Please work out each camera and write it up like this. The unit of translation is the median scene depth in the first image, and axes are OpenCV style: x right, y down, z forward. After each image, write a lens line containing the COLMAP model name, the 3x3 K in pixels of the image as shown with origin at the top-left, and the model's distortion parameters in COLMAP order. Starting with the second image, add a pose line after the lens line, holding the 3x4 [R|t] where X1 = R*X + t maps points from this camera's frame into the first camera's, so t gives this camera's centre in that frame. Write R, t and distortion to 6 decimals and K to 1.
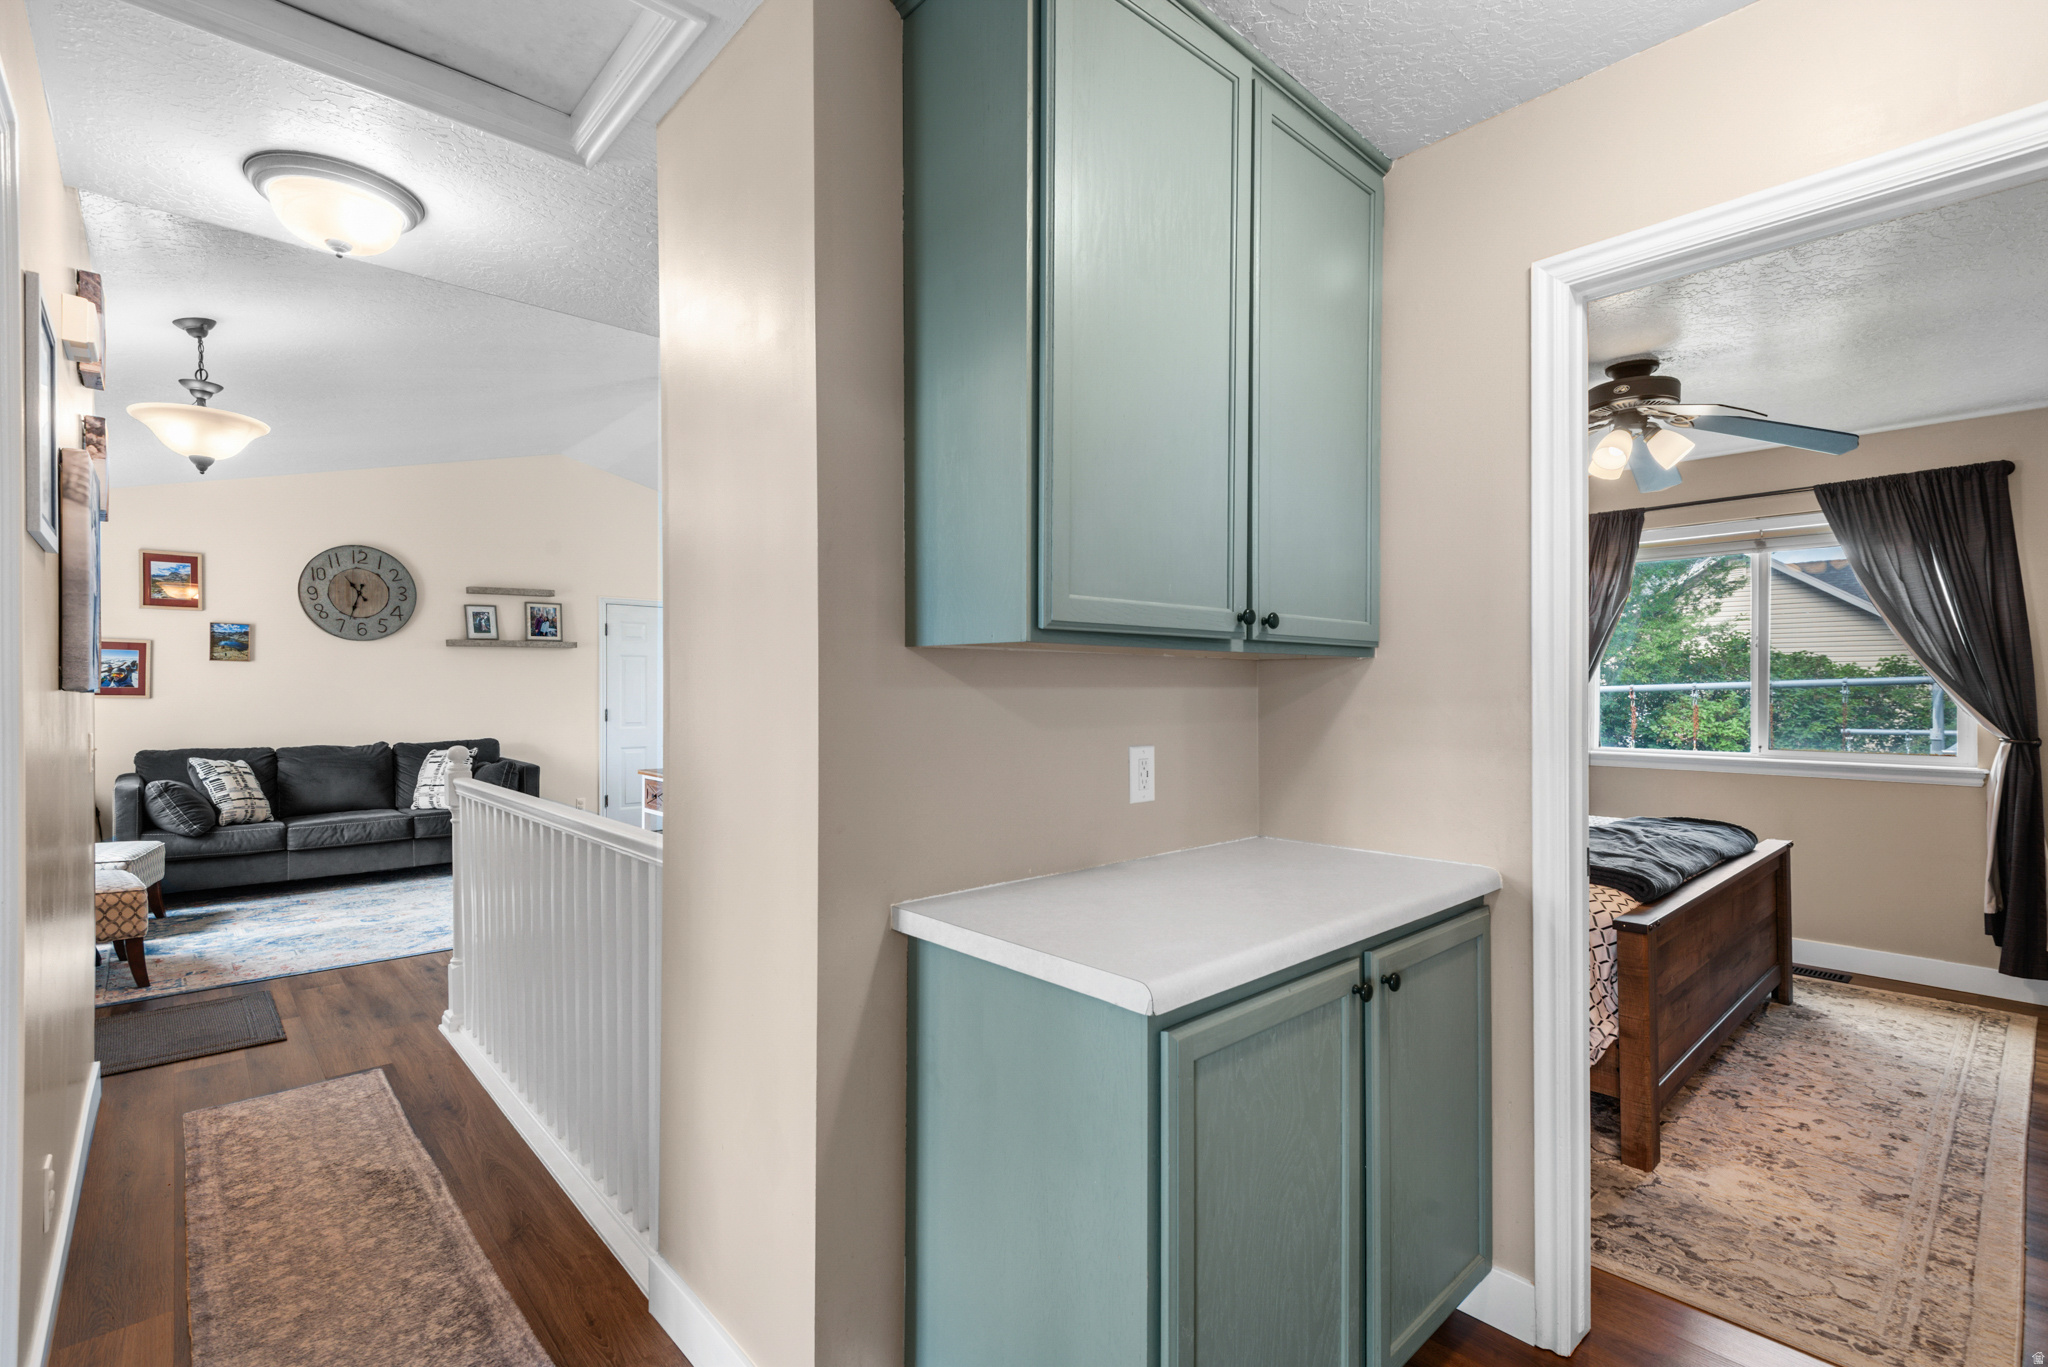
lens RADIAL K [[929.4, 0, 1011.6], [0, 929.4, 694.2], [0, 0, 1]] dist [-0.002865, -0.001185]
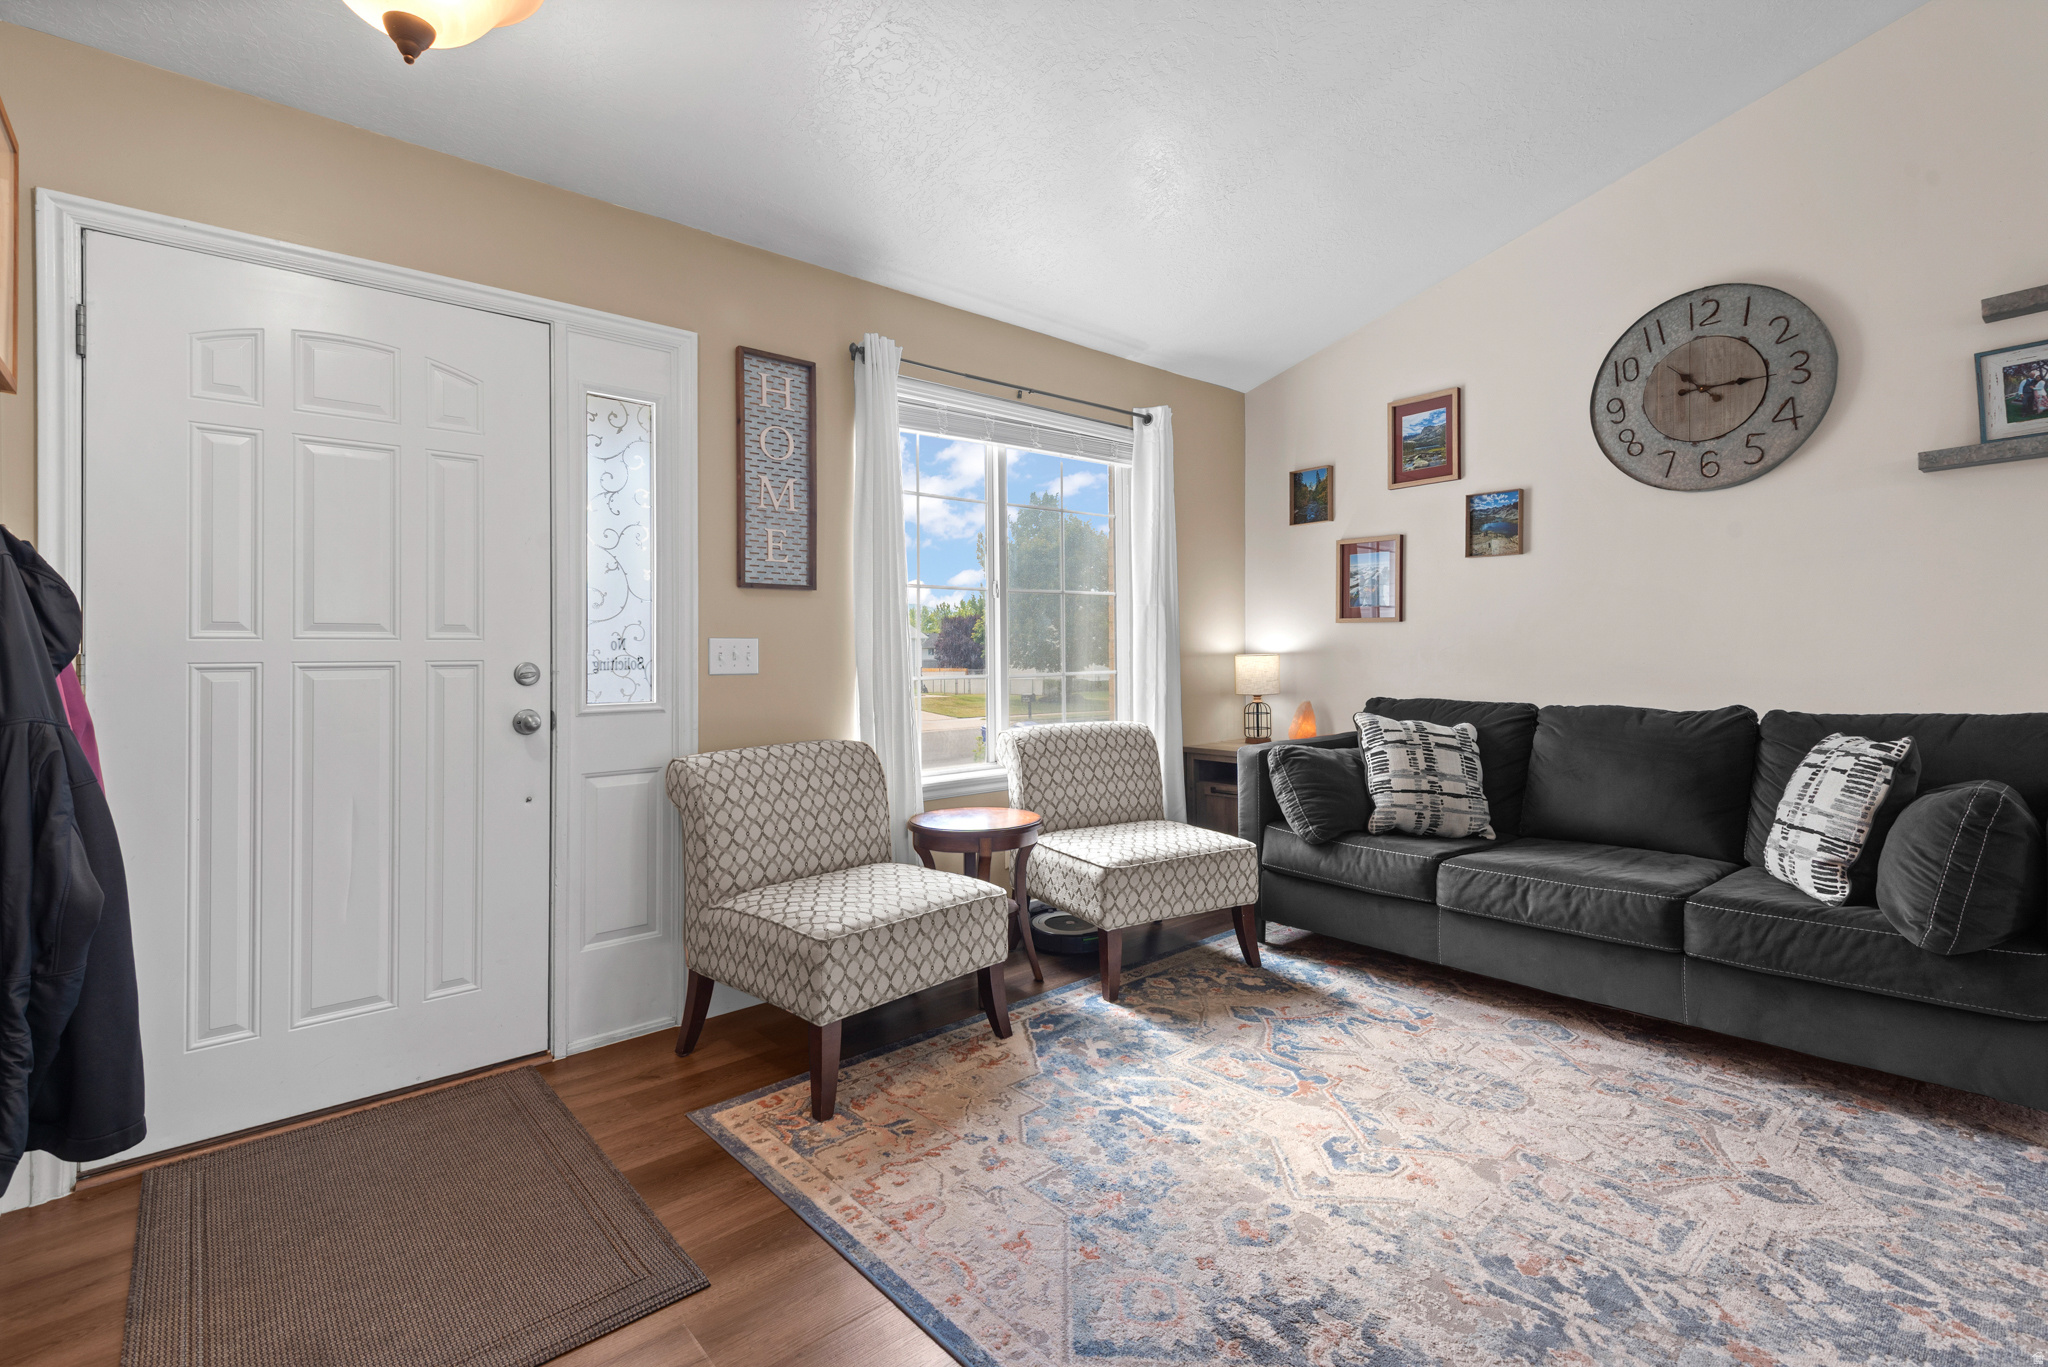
lens RADIAL K [[929.4, 0, 1027.6], [0, 929.4, 662.1], [0, 0, 1]] dist [-0.002865, -0.001185]
pose [[-0.001560, 0.010203, -0.999947, -0.232035], [0.005390, 0.999934, 0.010195, 0.023900], [0.999984, -0.005374, -0.001615, 0.666710]]
